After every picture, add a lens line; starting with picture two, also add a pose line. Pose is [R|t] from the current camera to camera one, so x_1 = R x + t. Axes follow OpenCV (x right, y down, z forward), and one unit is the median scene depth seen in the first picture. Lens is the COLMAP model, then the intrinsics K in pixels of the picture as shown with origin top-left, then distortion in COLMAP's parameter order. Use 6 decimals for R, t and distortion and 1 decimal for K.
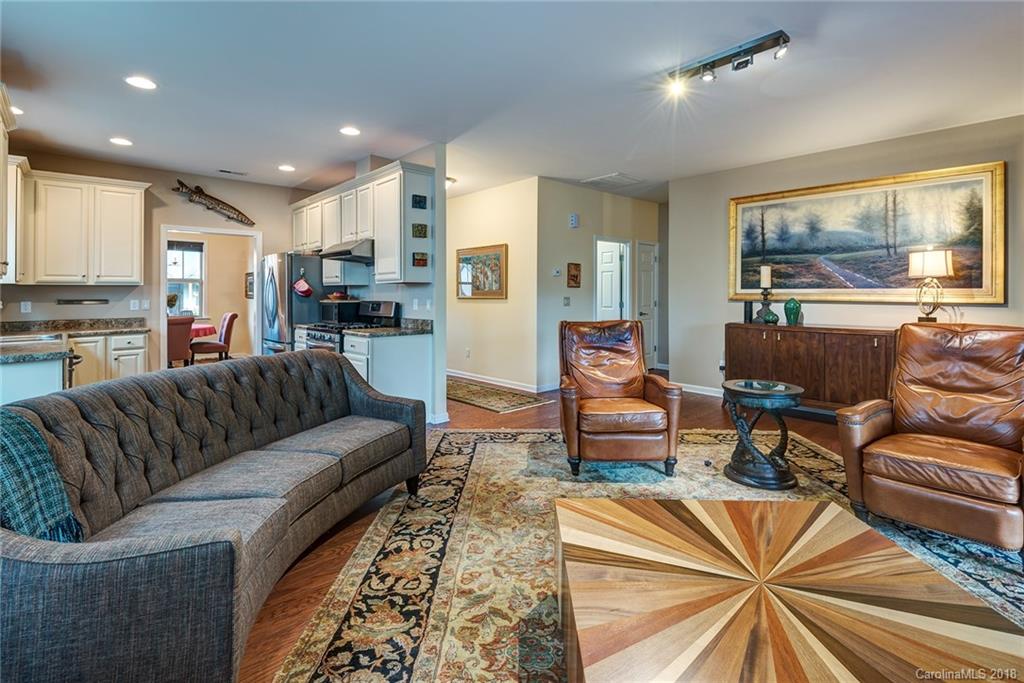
lens RADIAL K [[454.5, 0, 561.6], [0, 454.5, 293.6], [0, 0, 1]] dist [0.014505, -0.000509]
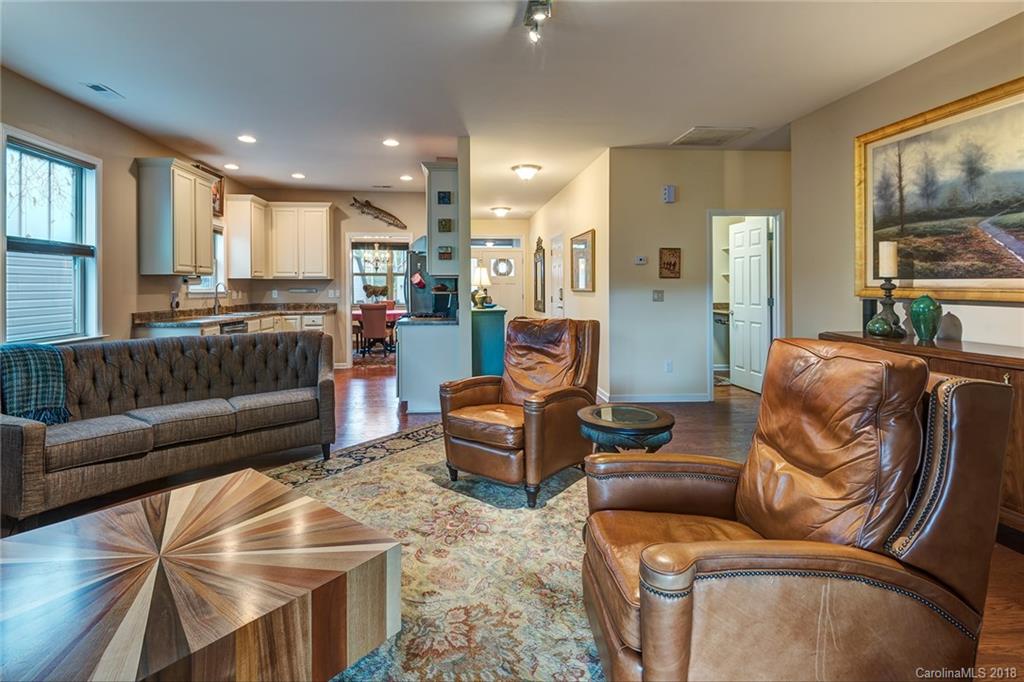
lens RADIAL K [[511.7, 0, 490.0], [0, 511.7, 286.3], [0, 0, 1]] dist [0.005383, -0.000907]
pose [[0.785255, 0.002636, -0.619167, 0.453024], [-0.000848, 0.999995, 0.003182, -0.002433], [0.619172, -0.001974, 0.785253, 0.134689]]
